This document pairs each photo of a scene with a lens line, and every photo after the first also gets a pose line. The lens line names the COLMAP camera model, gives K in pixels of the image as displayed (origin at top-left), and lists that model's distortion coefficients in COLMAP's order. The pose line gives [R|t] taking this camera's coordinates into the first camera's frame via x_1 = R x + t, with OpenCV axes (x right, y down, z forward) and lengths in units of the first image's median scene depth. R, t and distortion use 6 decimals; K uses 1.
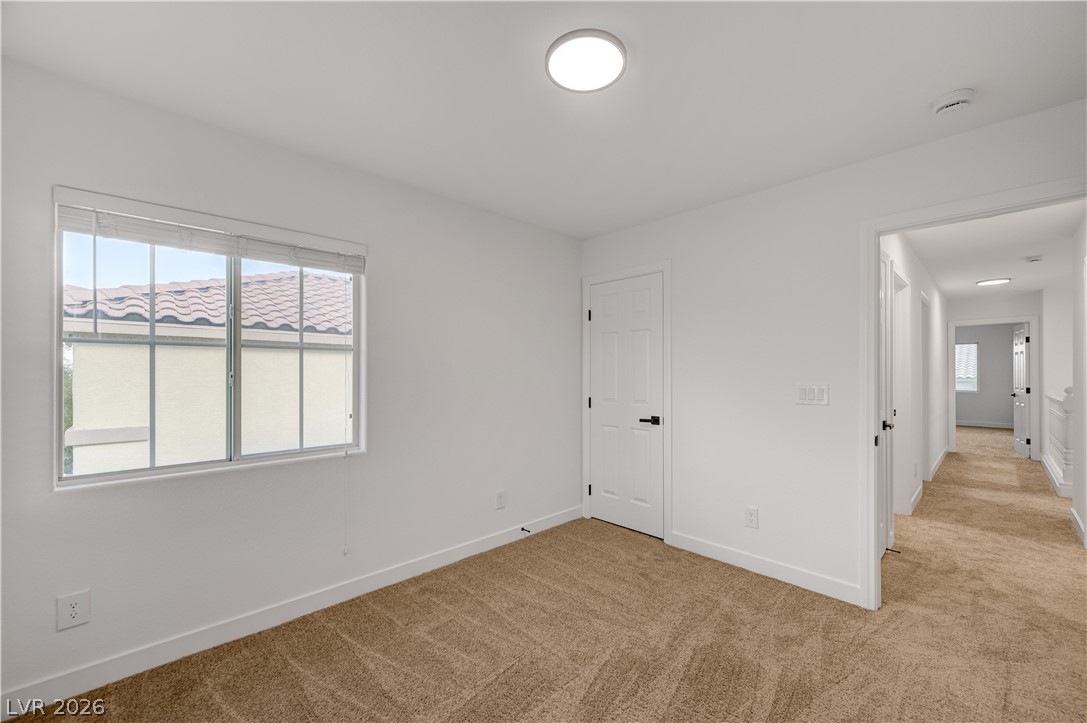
lens RADIAL K [[431.2, 0, 548.3], [0, 431.2, 369.6], [0, 0, 1]] dist [-0.001932, -0.000741]
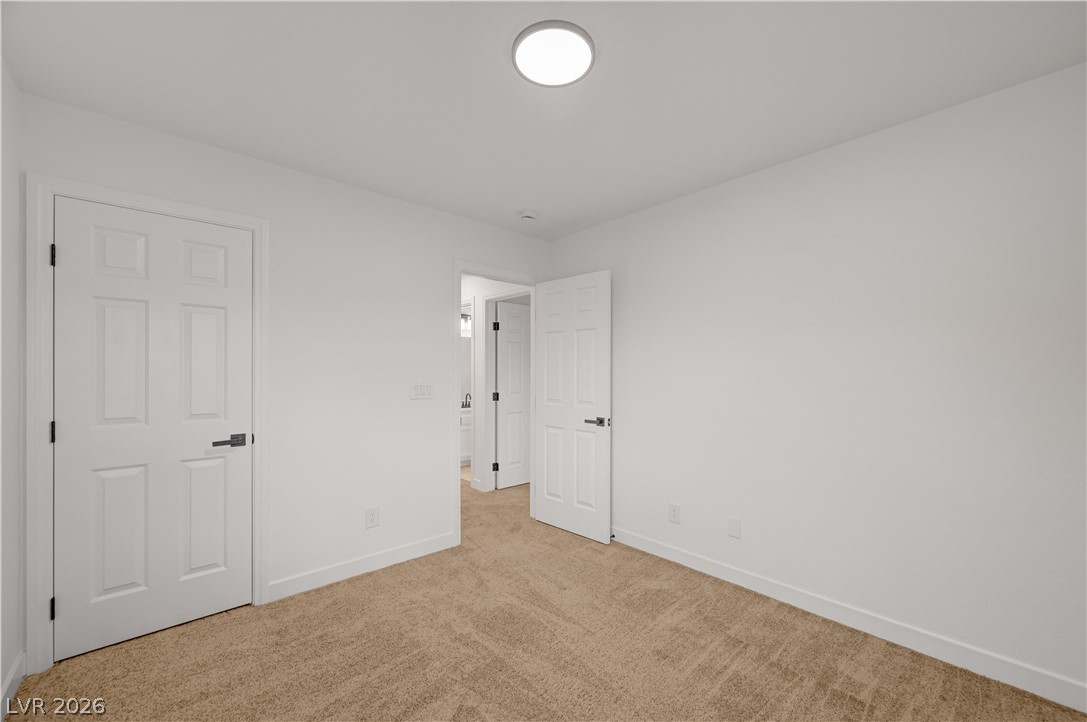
lens RADIAL K [[431.2, 0, 548.3], [0, 431.2, 369.1], [0, 0, 1]] dist [-0.001932, -0.000741]
pose [[0.023902, 0.003505, 0.999708, -0.564118], [-0.010285, 0.999942, -0.003260, -0.001738], [-0.999661, -0.010205, 0.023937, 0.621384]]
